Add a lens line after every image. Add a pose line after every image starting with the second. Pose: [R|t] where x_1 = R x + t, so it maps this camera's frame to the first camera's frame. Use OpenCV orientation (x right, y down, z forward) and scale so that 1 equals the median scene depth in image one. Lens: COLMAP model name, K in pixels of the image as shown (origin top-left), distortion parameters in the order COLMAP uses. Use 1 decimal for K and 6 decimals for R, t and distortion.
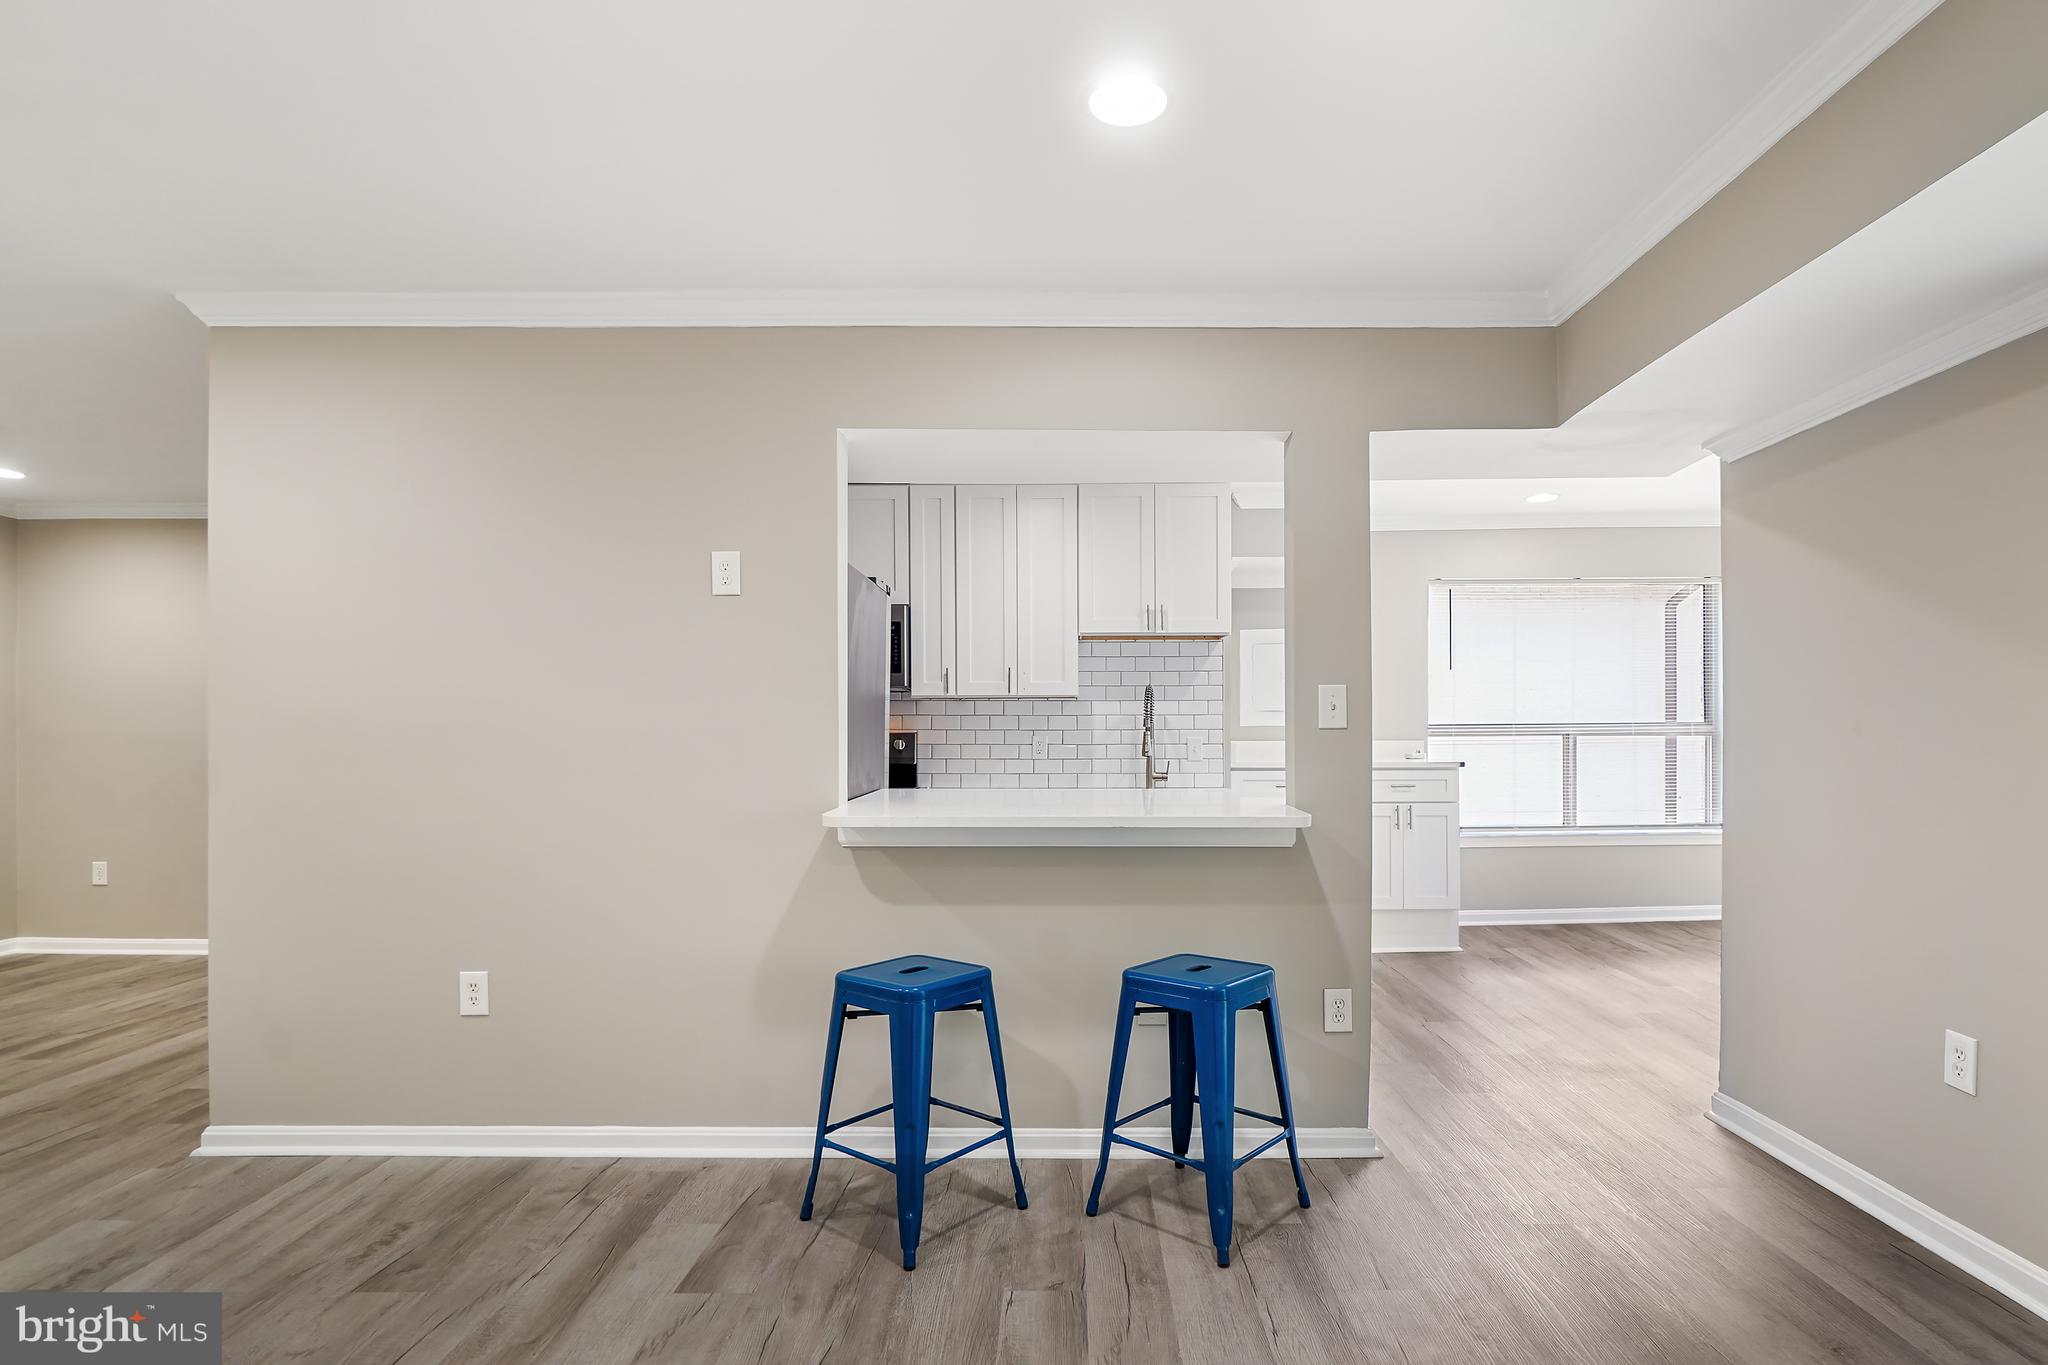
lens RADIAL K [[994.7, 0, 1090.7], [0, 994.7, 714.8], [0, 0, 1]] dist [-0.037007, 0.008683]
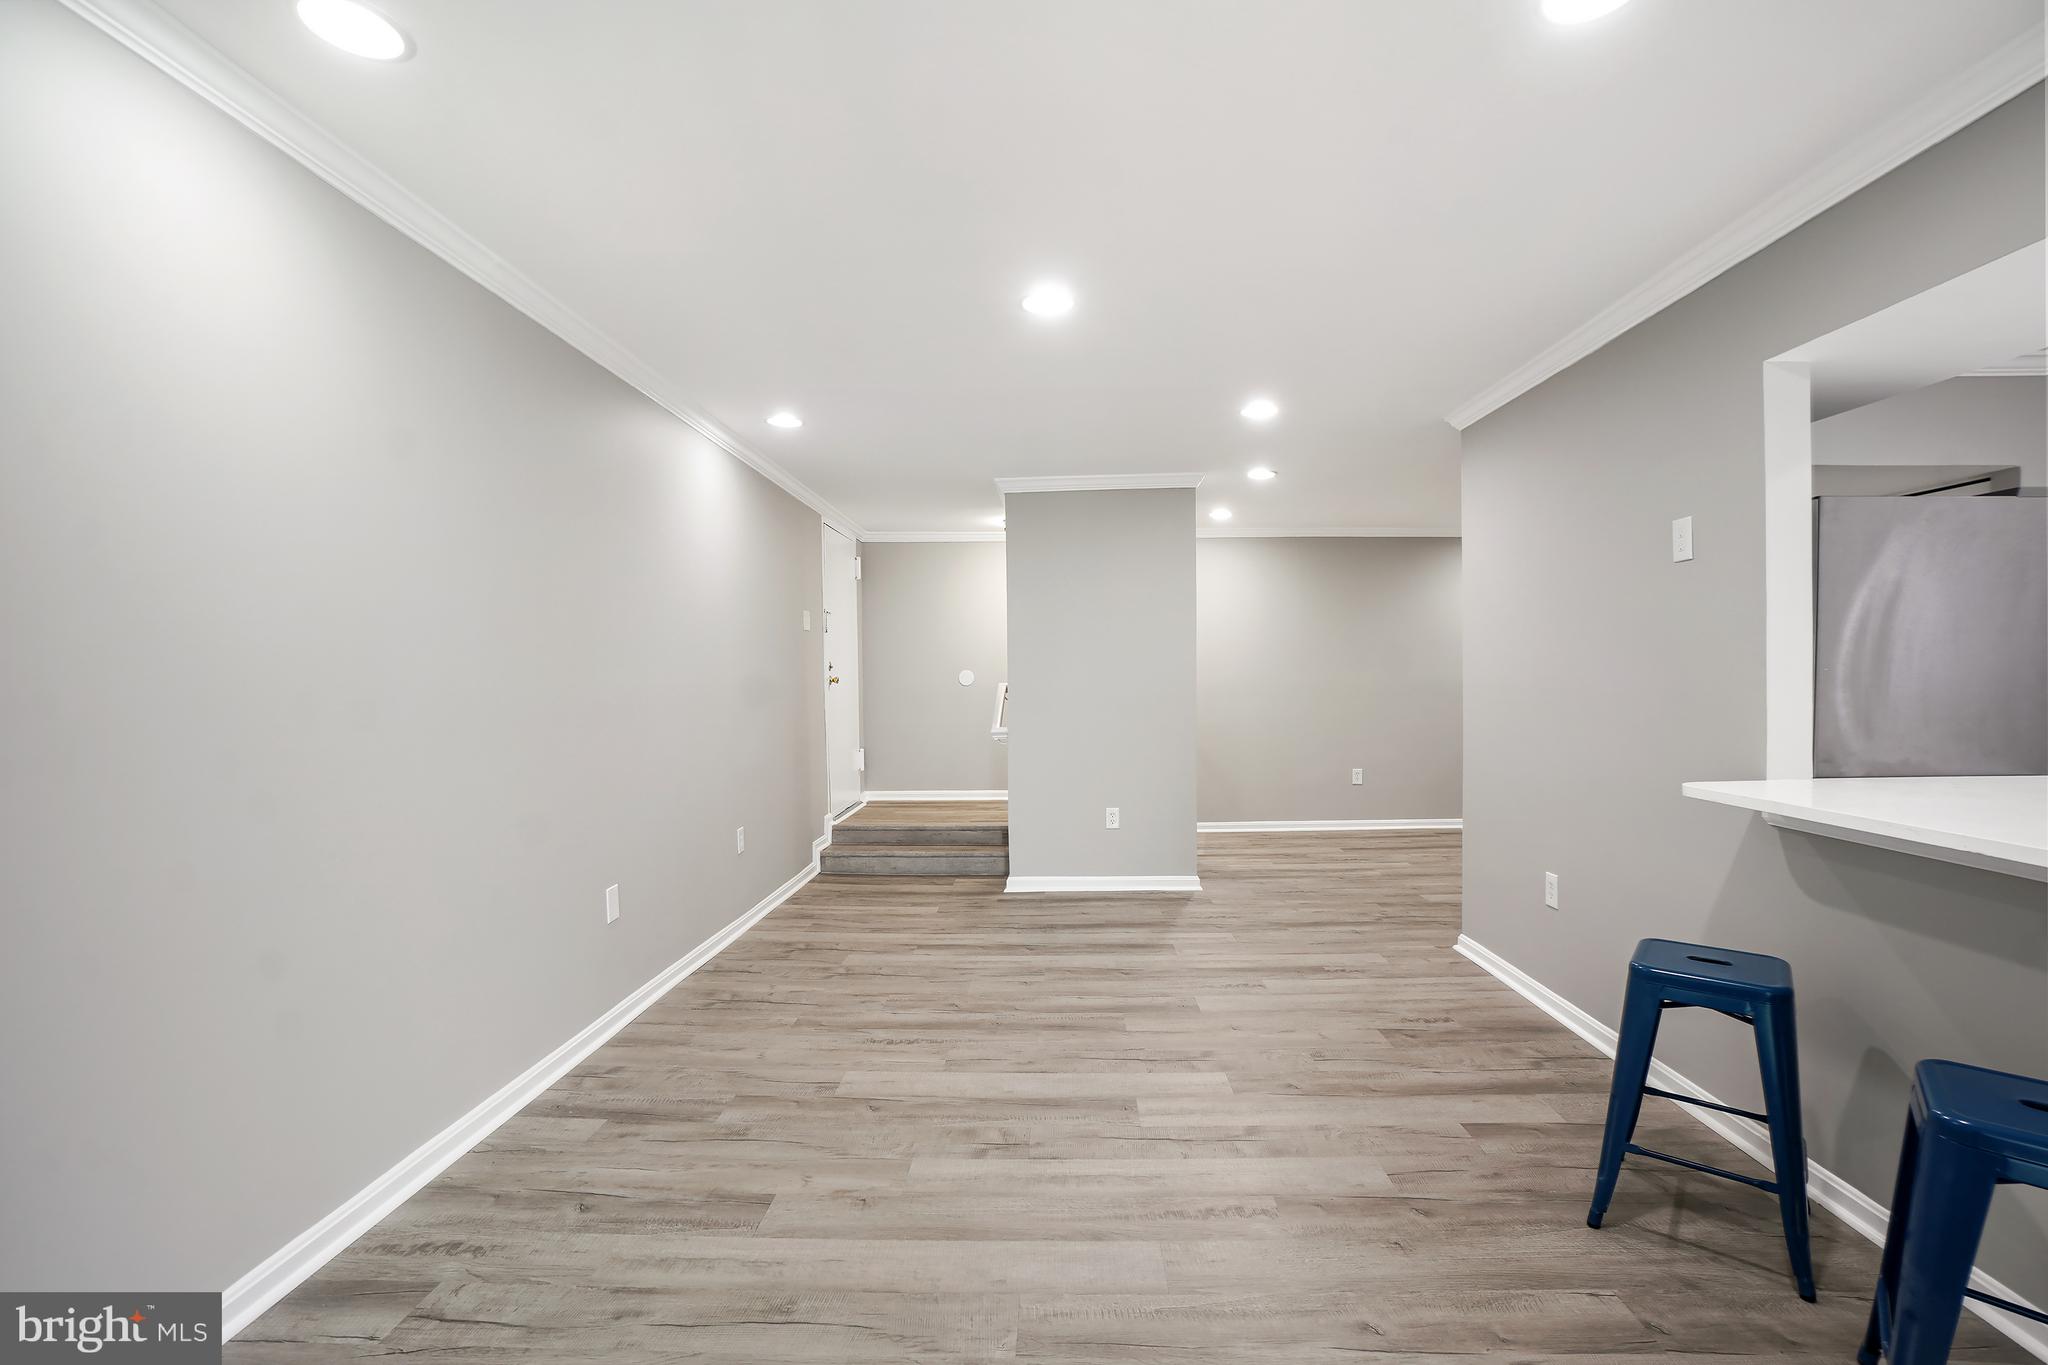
lens RADIAL K [[902.9, 0, 1037.9], [0, 902.9, 695.6], [0, 0, 1]] dist [-0.011168, 0.000375]
pose [[-0.043739, 0.023997, -0.998755, 0.652116], [0.020423, 0.999524, 0.023121, -0.021414], [0.998834, -0.019386, -0.044209, 0.401973]]
